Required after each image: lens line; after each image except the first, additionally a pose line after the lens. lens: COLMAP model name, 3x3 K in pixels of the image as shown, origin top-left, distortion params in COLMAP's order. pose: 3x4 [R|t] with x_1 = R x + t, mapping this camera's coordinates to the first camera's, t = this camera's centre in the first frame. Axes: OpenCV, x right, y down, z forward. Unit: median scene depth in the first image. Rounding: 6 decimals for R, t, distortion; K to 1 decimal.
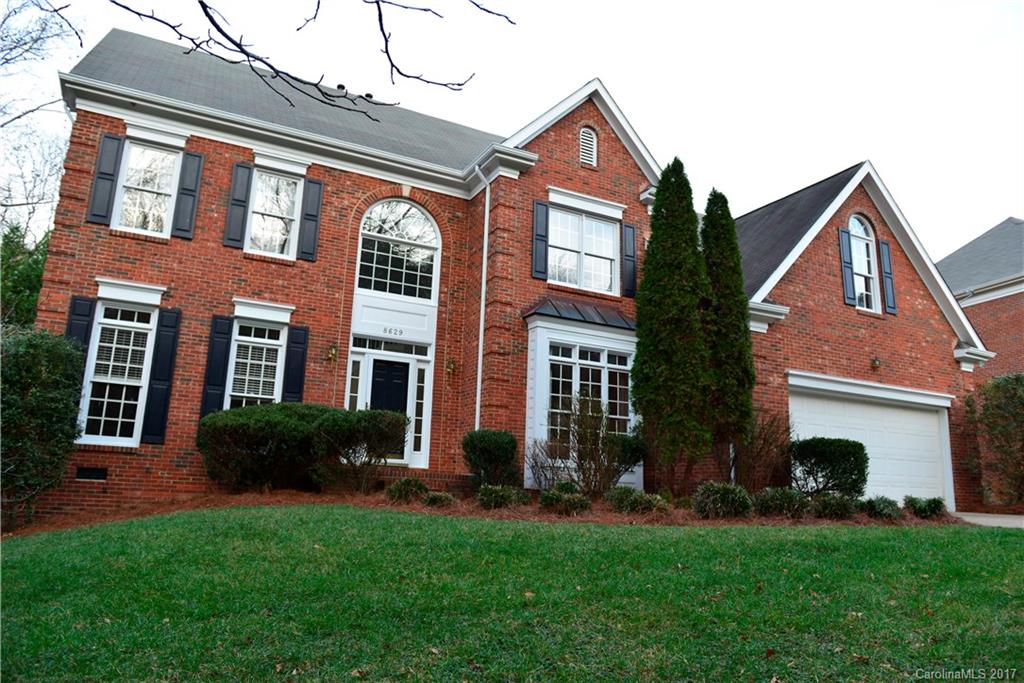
lens RADIAL K [[690.7, 0, 511.4], [0, 690.7, 342.8], [0, 0, 1]] dist [-0.053446, 0.000205]
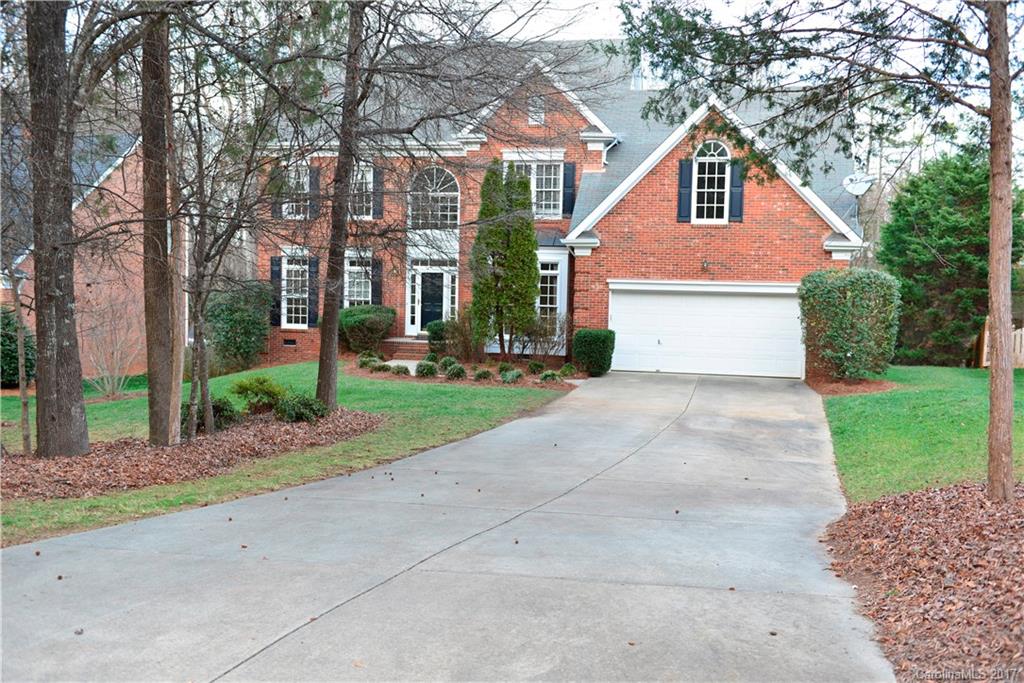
lens RADIAL K [[1051.9, 0, 513.0], [0, 1051.9, 343.1], [0, 0, 1]] dist [0.087647, 0.000000]
pose [[0.764639, 0.024923, -0.643977, 1.597327], [0.140721, 0.968682, 0.204577, -0.297992], [0.628908, -0.247049, 0.737185, -0.772743]]
